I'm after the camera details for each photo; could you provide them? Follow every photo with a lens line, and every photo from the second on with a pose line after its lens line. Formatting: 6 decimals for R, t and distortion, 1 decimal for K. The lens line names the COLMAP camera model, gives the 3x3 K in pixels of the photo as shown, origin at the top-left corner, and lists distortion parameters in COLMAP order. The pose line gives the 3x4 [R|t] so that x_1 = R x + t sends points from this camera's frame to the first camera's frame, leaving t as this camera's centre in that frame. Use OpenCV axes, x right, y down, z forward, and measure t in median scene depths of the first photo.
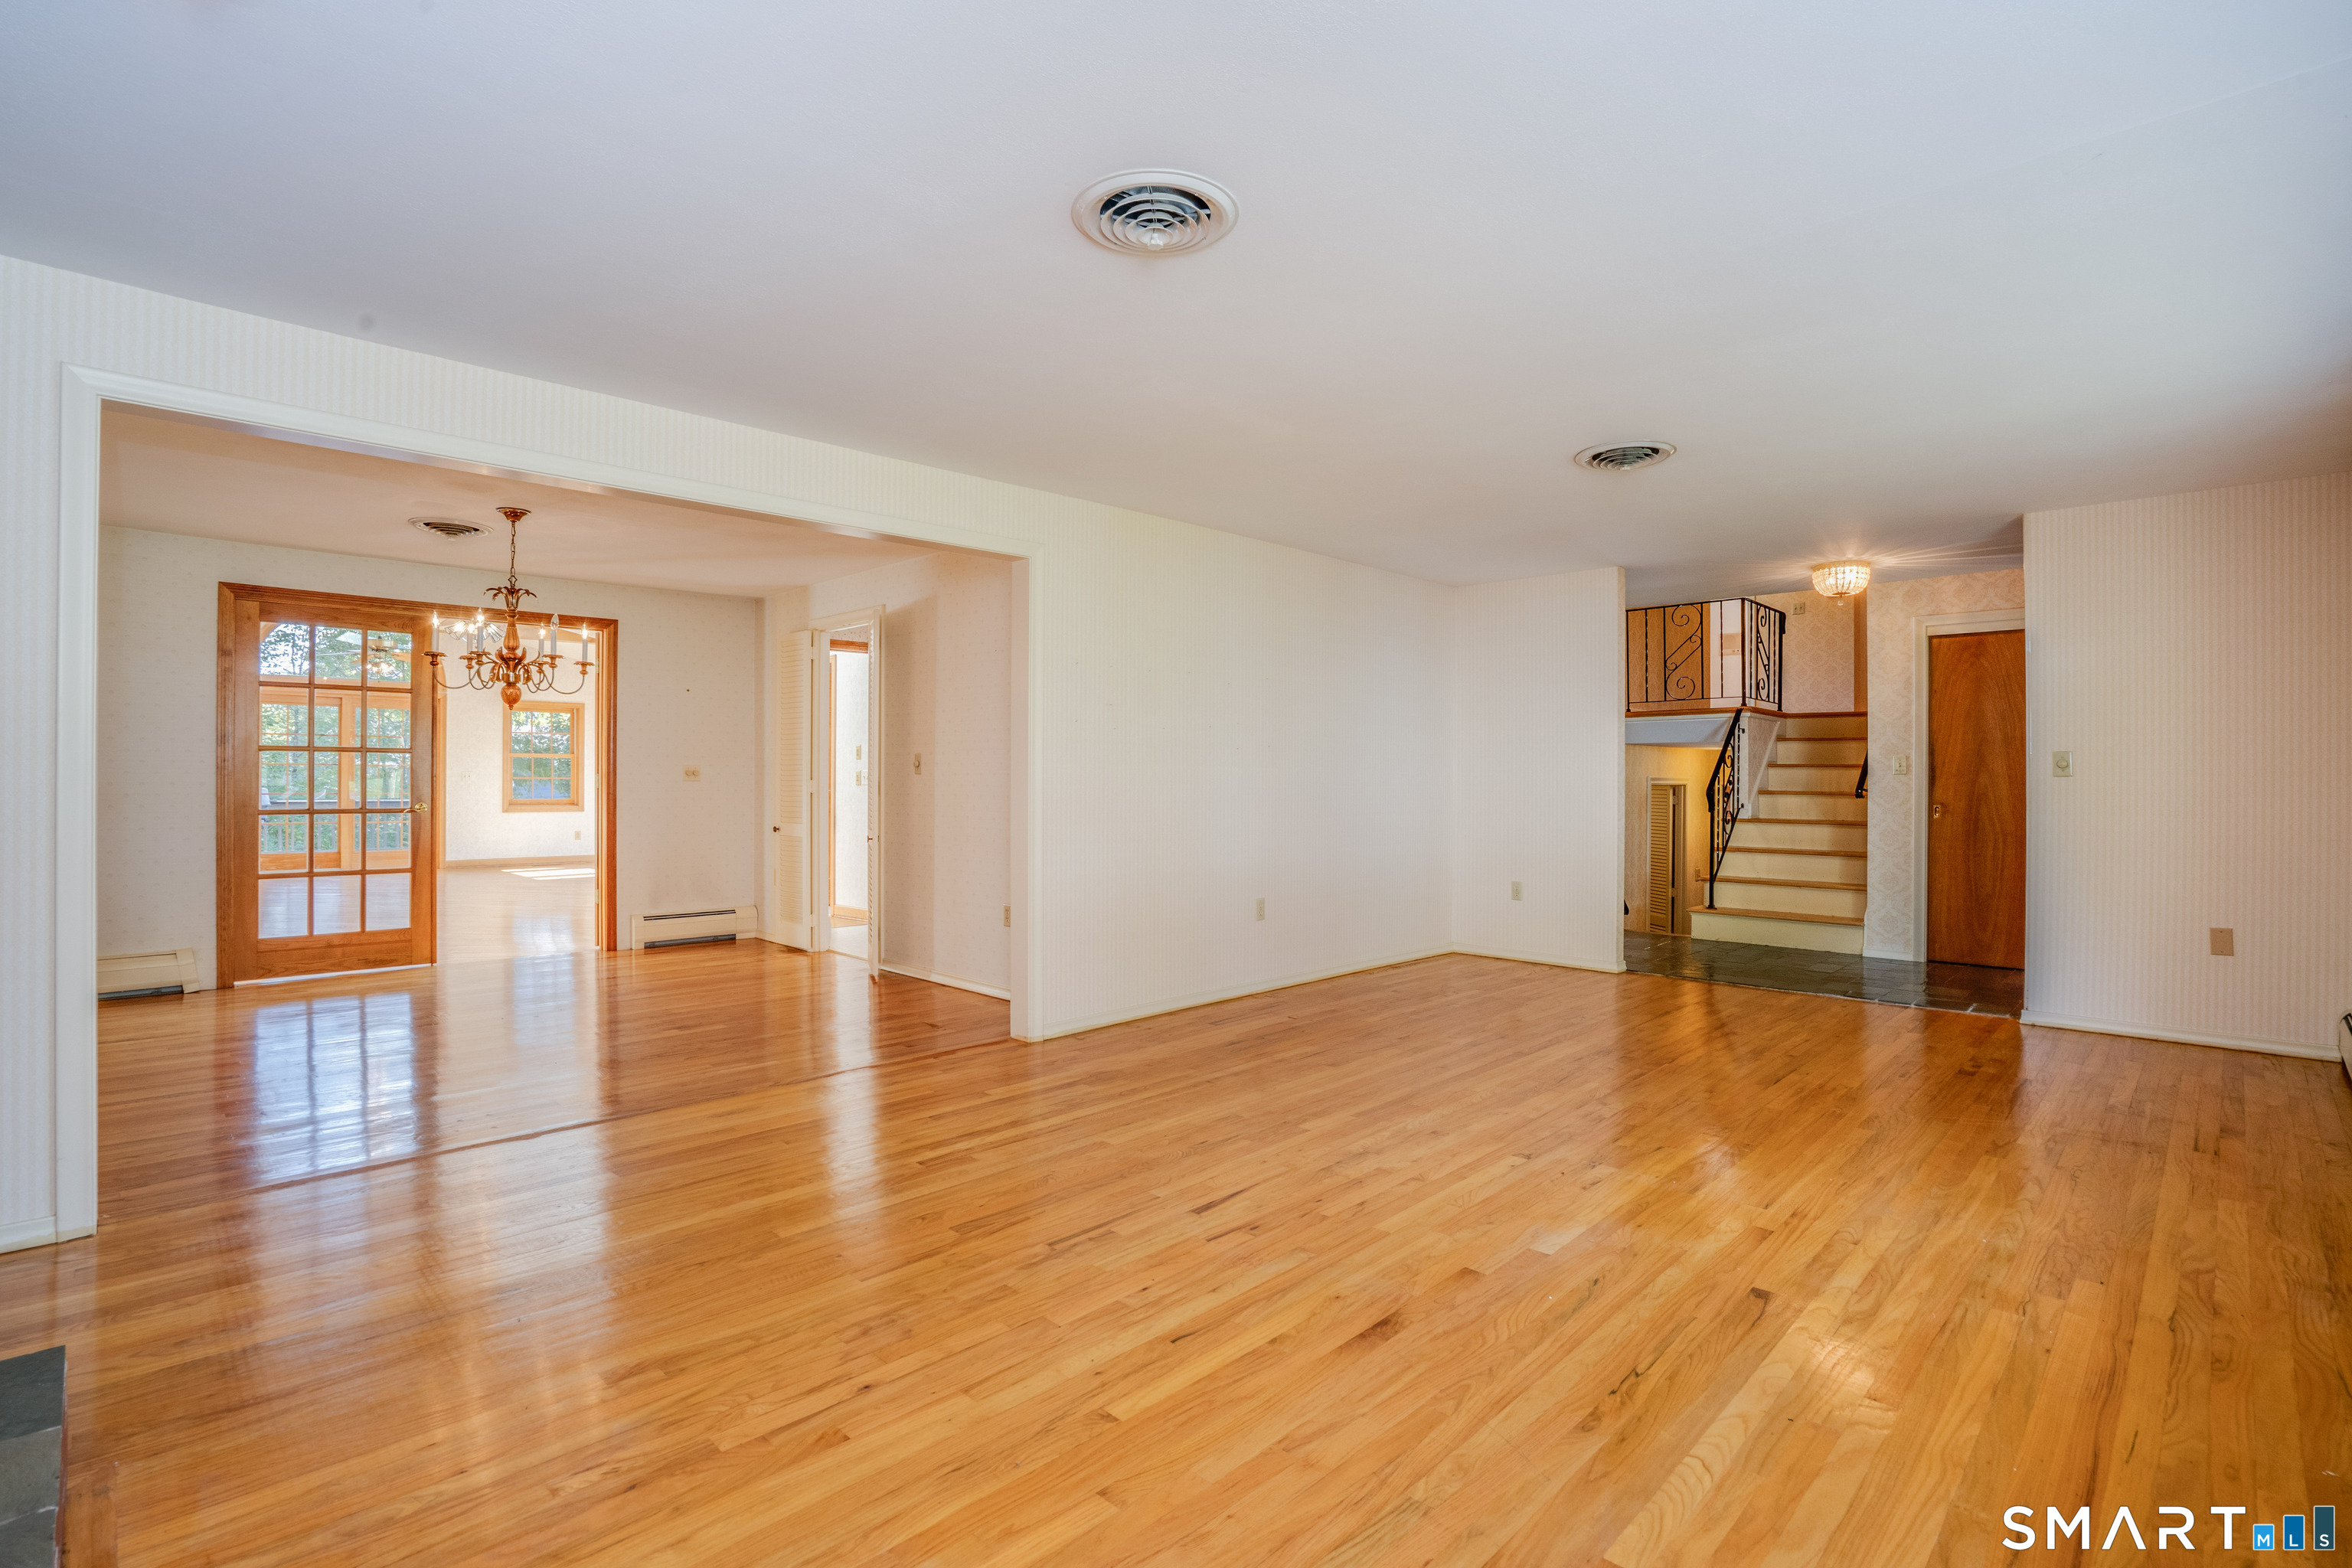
lens RADIAL K [[1086.9, 0, 1167.7], [0, 1086.9, 778.1], [0, 0, 1]] dist [-0.039728, 0.001930]
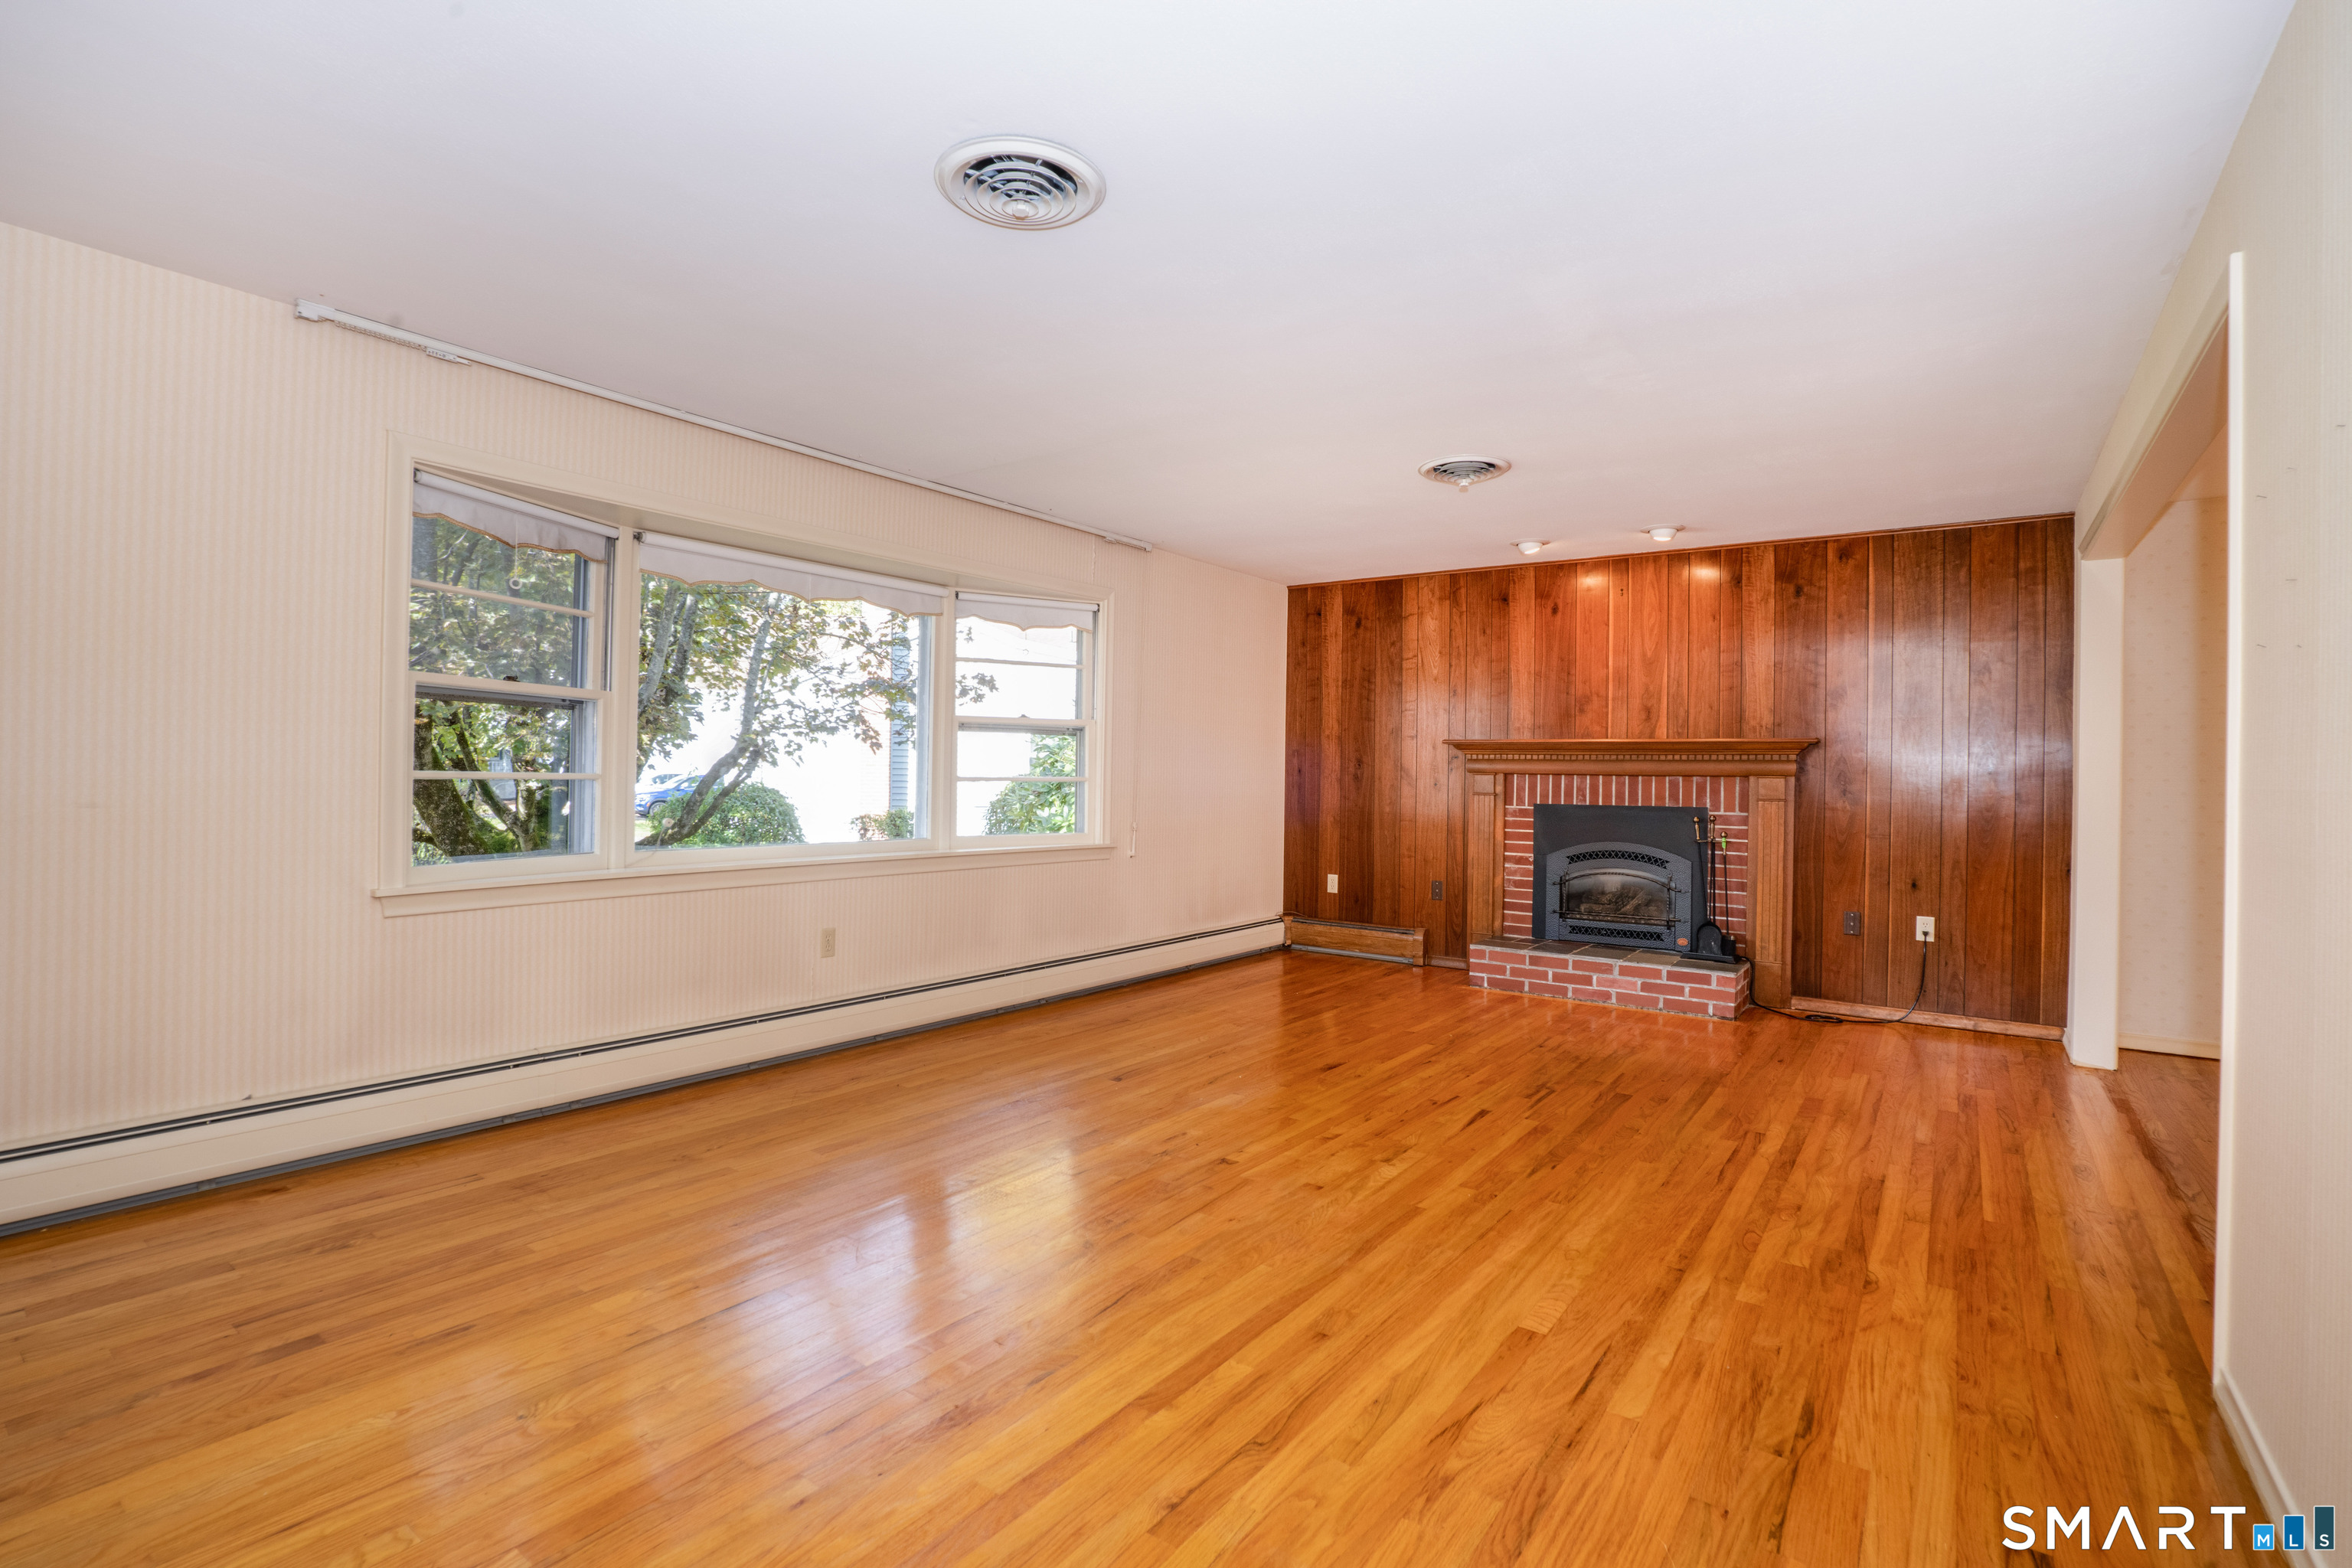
lens RADIAL K [[1086.9, 0, 1178.6], [0, 1086.9, 774.8], [0, 0, 1]] dist [-0.039728, 0.001930]
pose [[-0.987048, -0.016945, -0.159529, 0.645796], [-0.017107, 0.999854, -0.000354, -0.001480], [0.159512, 0.002380, -0.987193, 2.361060]]
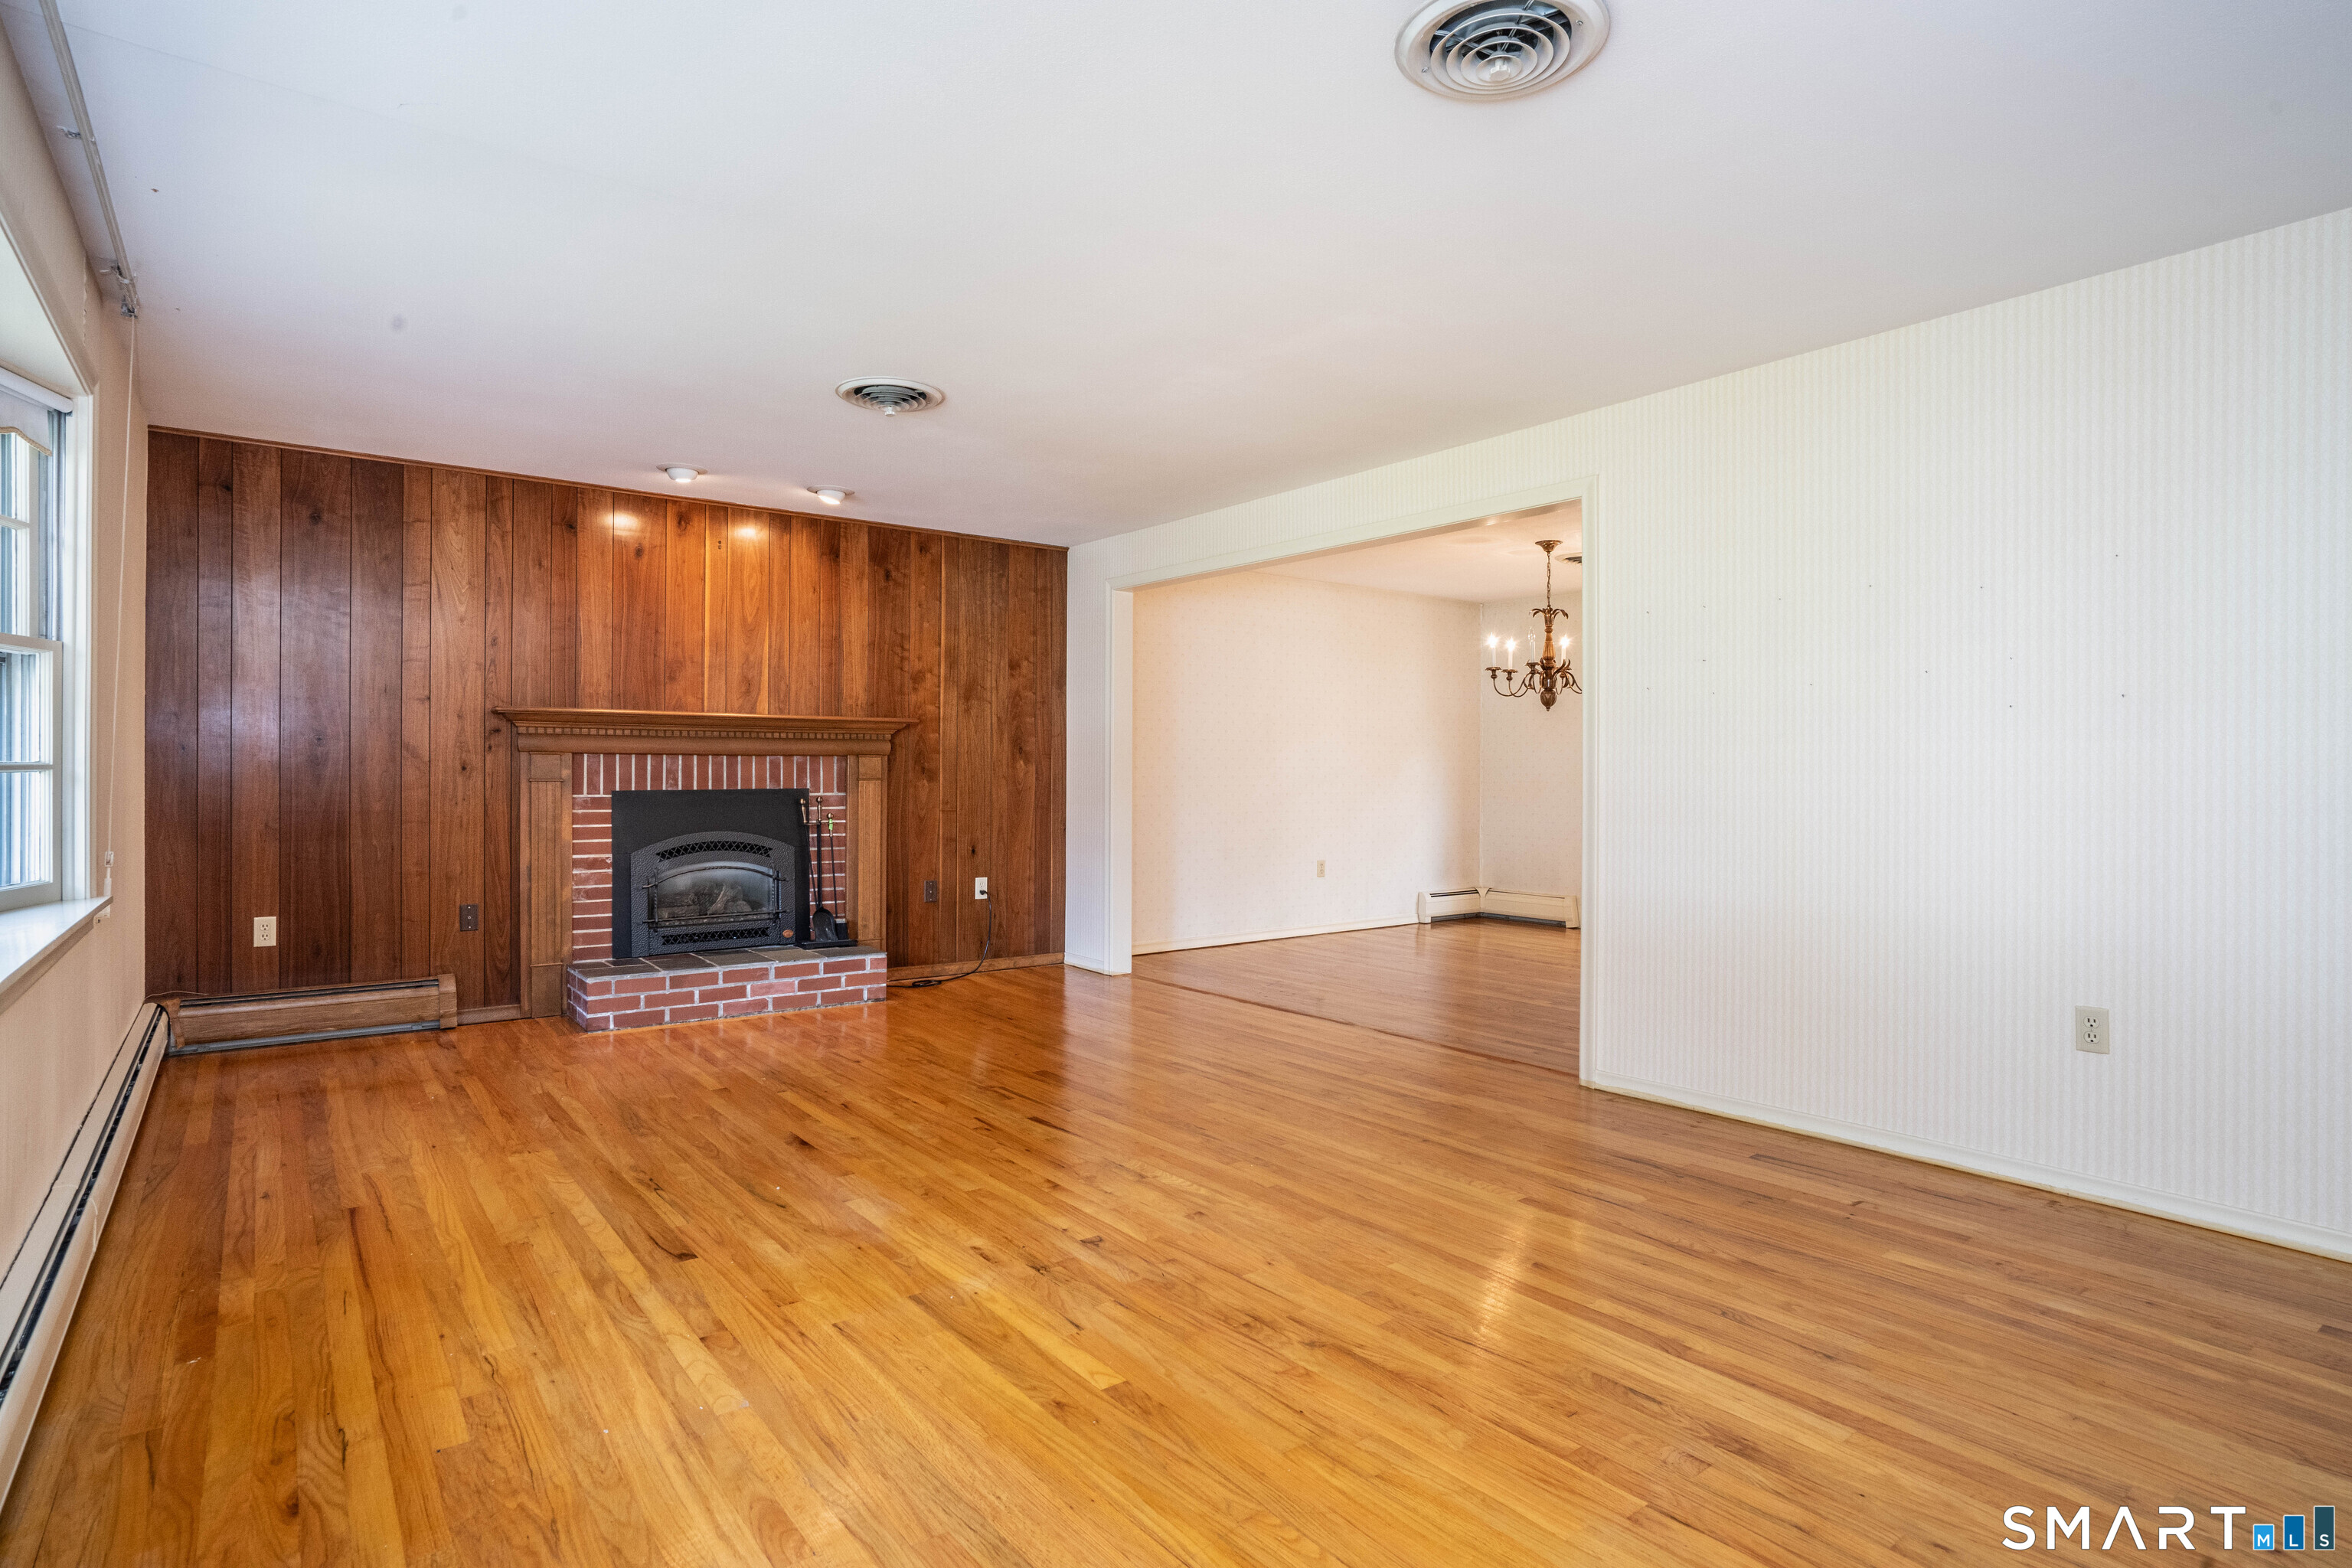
lens RADIAL K [[1208.1, 0, 1166.7], [0, 1208.1, 779.5], [0, 0, 1]] dist [-0.046420, 0.001427]
pose [[-0.128173, 0.003840, -0.991744, 1.418998], [-0.002355, 0.999989, 0.004176, 0.016412], [0.991749, 0.002871, -0.128163, 1.395127]]
